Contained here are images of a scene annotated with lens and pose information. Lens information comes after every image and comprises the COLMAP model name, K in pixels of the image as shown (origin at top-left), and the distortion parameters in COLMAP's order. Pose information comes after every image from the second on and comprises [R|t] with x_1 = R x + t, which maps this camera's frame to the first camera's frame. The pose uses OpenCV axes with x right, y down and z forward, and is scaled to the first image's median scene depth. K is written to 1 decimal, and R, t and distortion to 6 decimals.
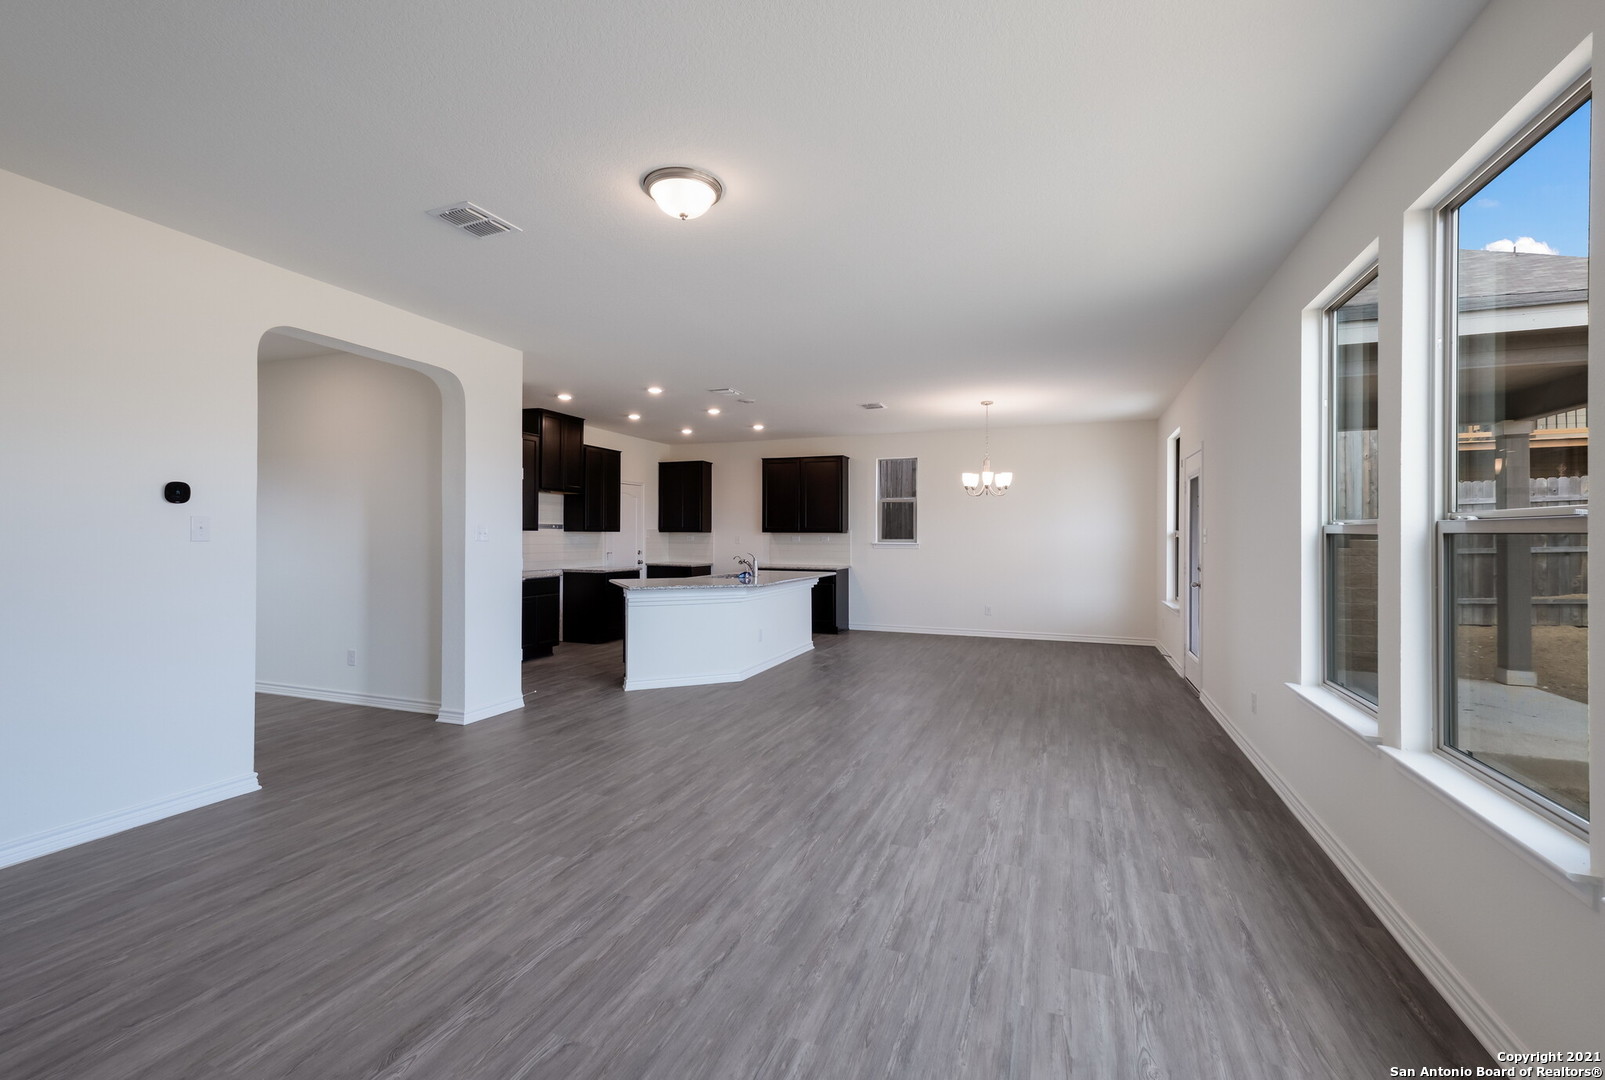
lens RADIAL K [[699.0, 0, 808.8], [0, 699.0, 529.6], [0, 0, 1]] dist [0.014959, -0.008098]
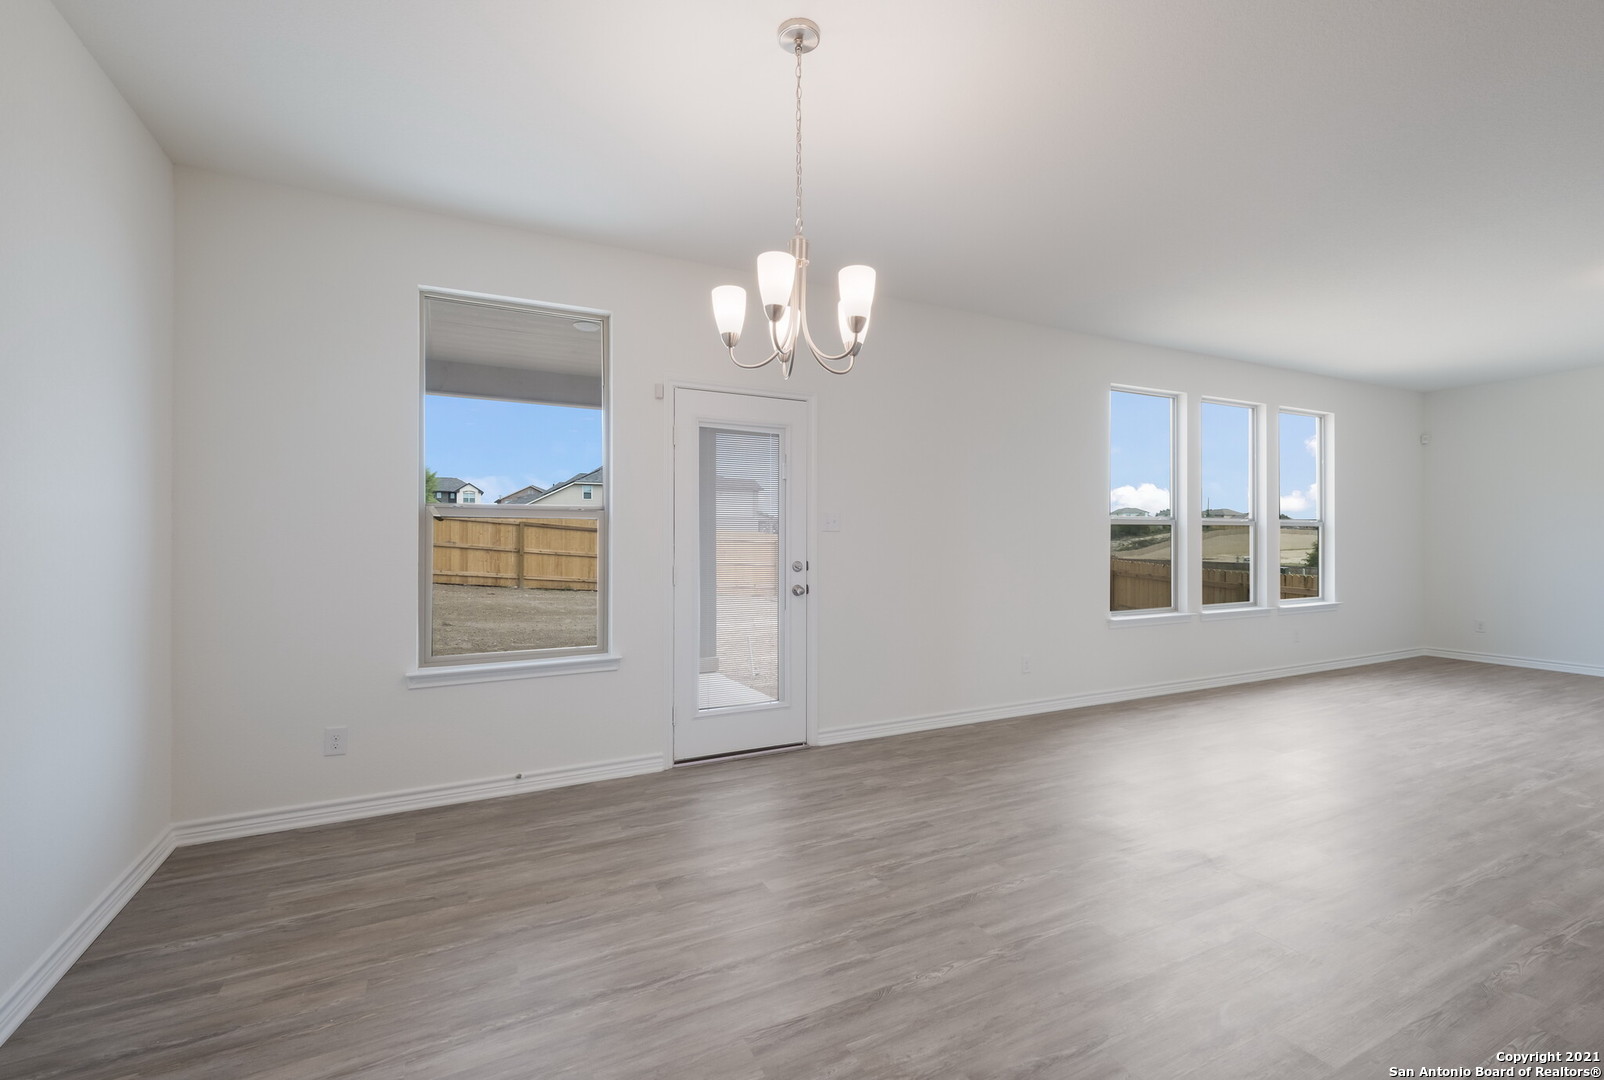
lens RADIAL K [[698.6, 0, 797.6], [0, 698.6, 538.0], [0, 0, 1]] dist [0.014959, -0.008098]
pose [[-0.730907, -0.005254, 0.682457, 0.134779], [-0.008004, 0.999968, -0.000874, 0.043537], [-0.682431, -0.006102, -0.730925, 2.541956]]
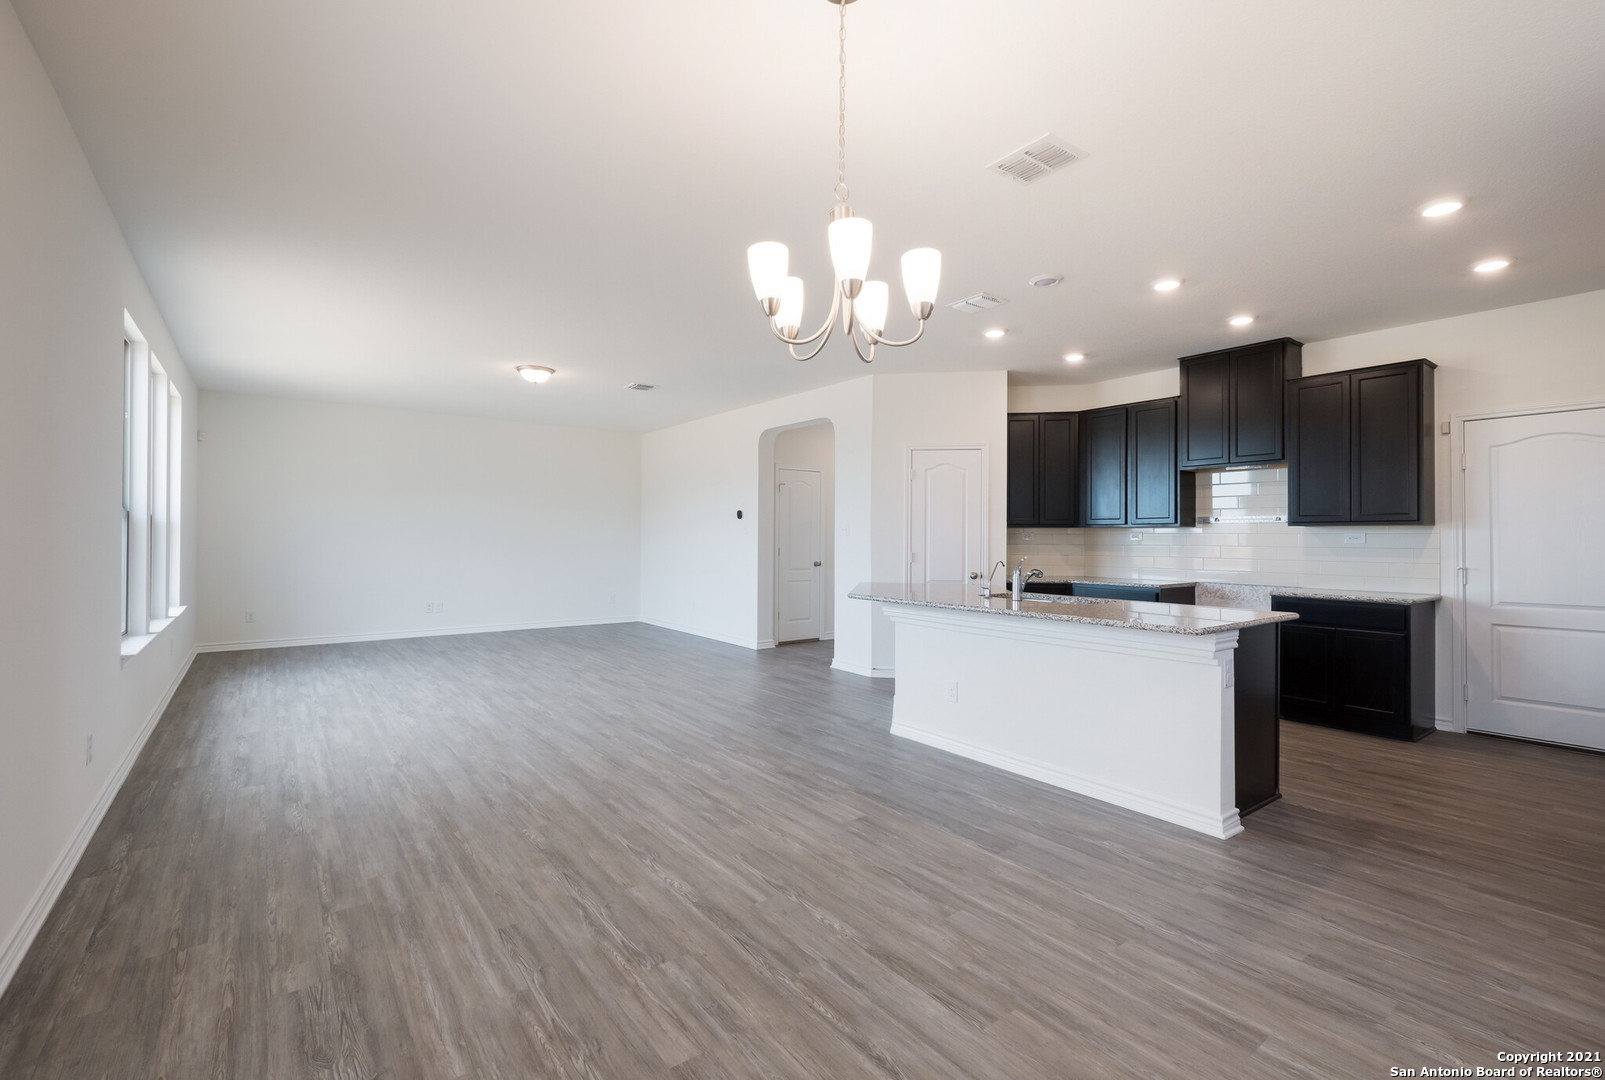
lens RADIAL K [[699.0, 0, 799.7], [0, 699.0, 539.1], [0, 0, 1]] dist [0.014959, -0.008098]
pose [[-0.540156, -0.006136, -0.841542, 1.004487], [-0.001074, 0.999978, -0.006602, 0.044776], [0.841564, -0.002662, -0.540151, 2.366903]]
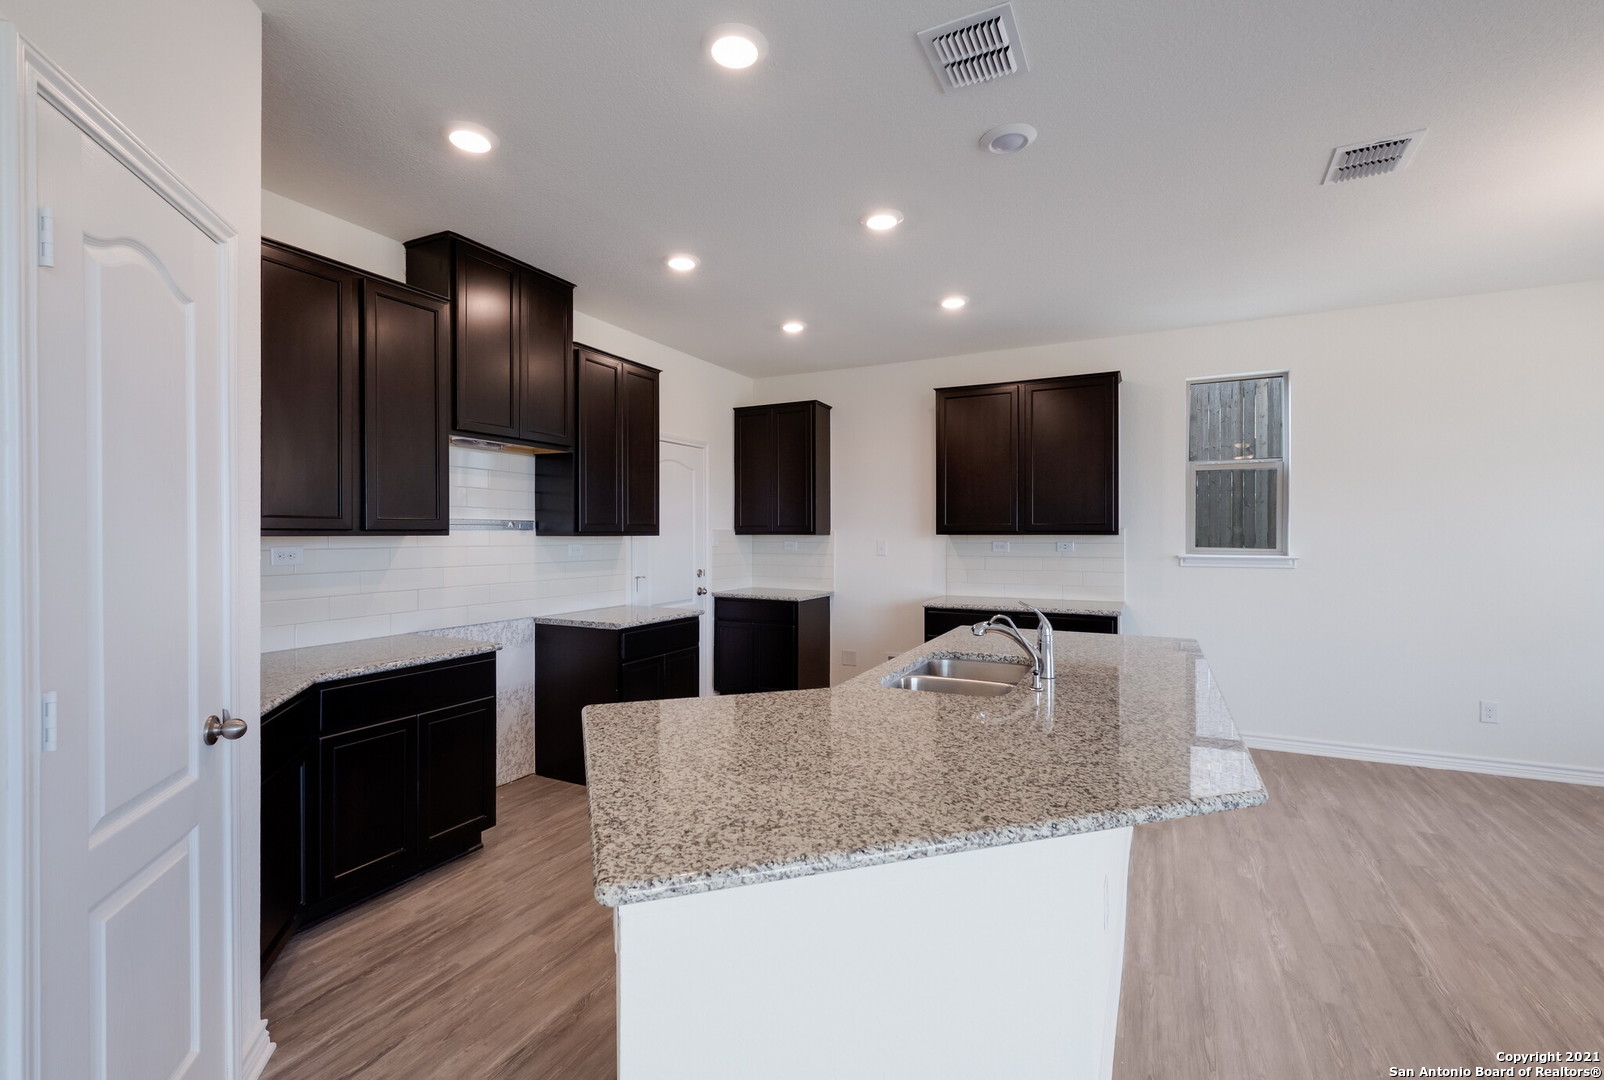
lens RADIAL K [[698.6, 0, 800.2], [0, 698.6, 544.4], [0, 0, 1]] dist [0.014959, -0.008098]
pose [[0.993924, -0.002621, -0.110041, -0.309652], [0.005047, 0.999750, 0.021775, -0.002439], [0.109957, -0.022198, 0.993688, 1.374942]]
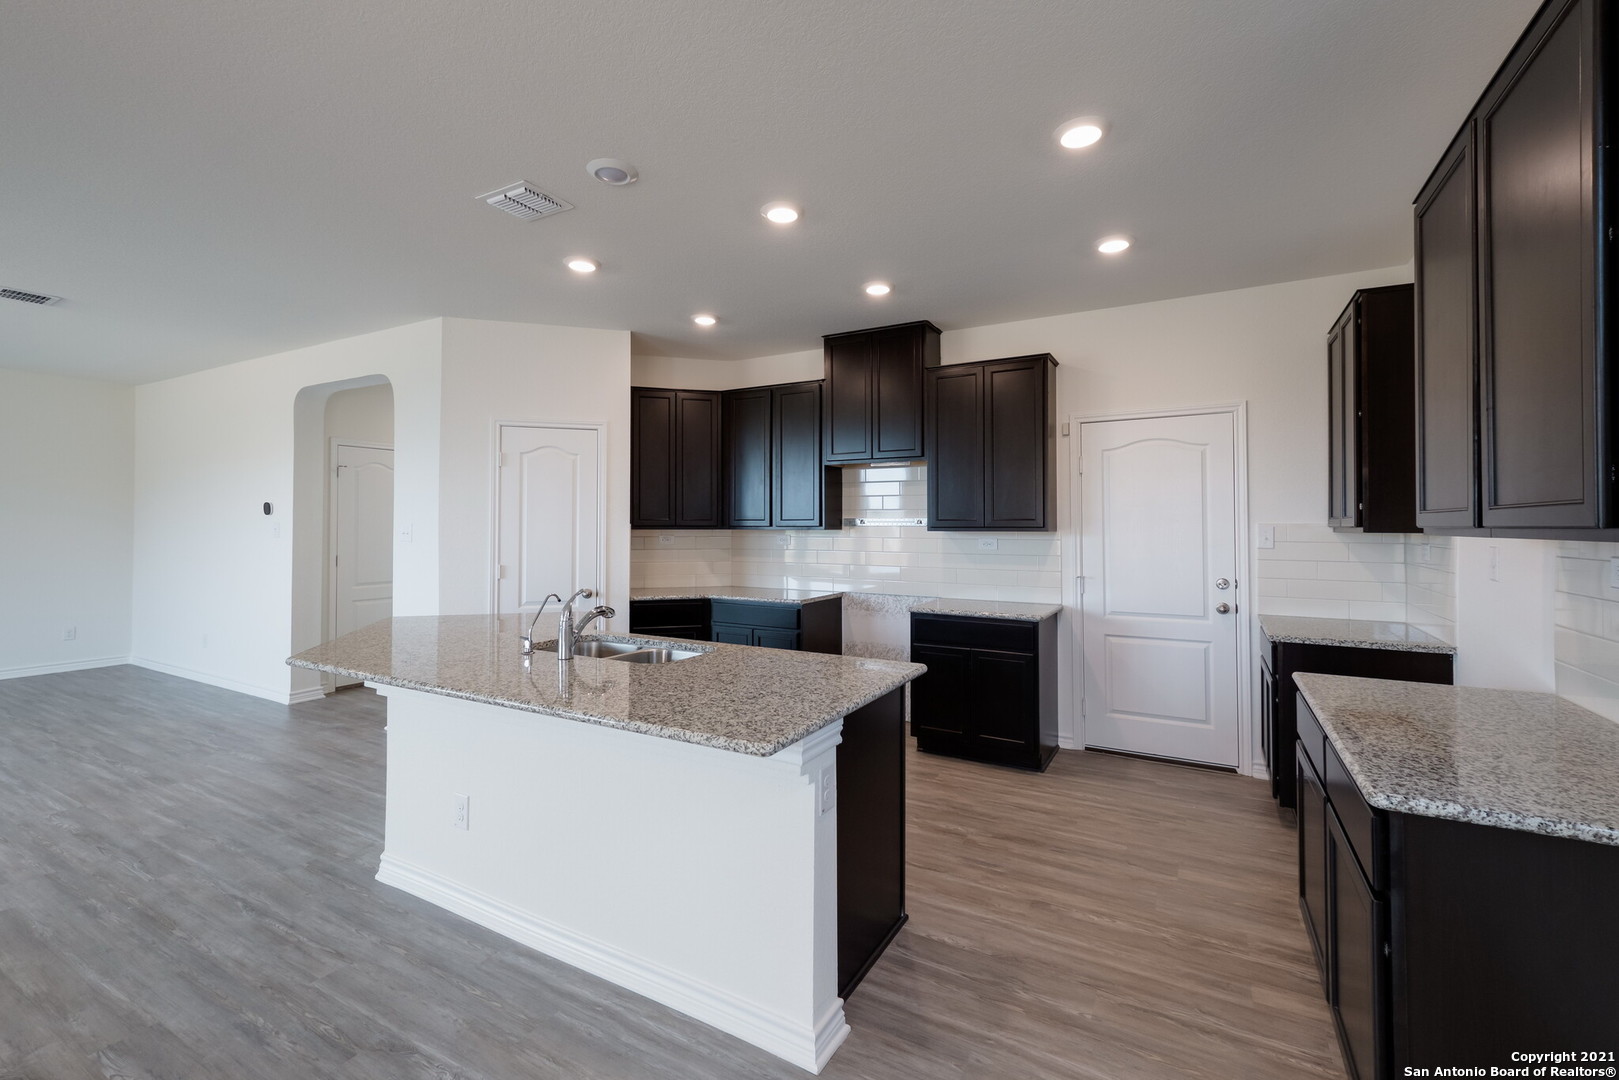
lens RADIAL K [[689.8, 0, 808.3], [0, 689.8, 520.0], [0, 0, 1]] dist [0.014194, -0.005547]
pose [[-0.157471, -0.014105, -0.987423, 0.525111], [0.004846, 0.999875, -0.015056, 0.004309], [0.987512, -0.007155, -0.157383, 2.414723]]
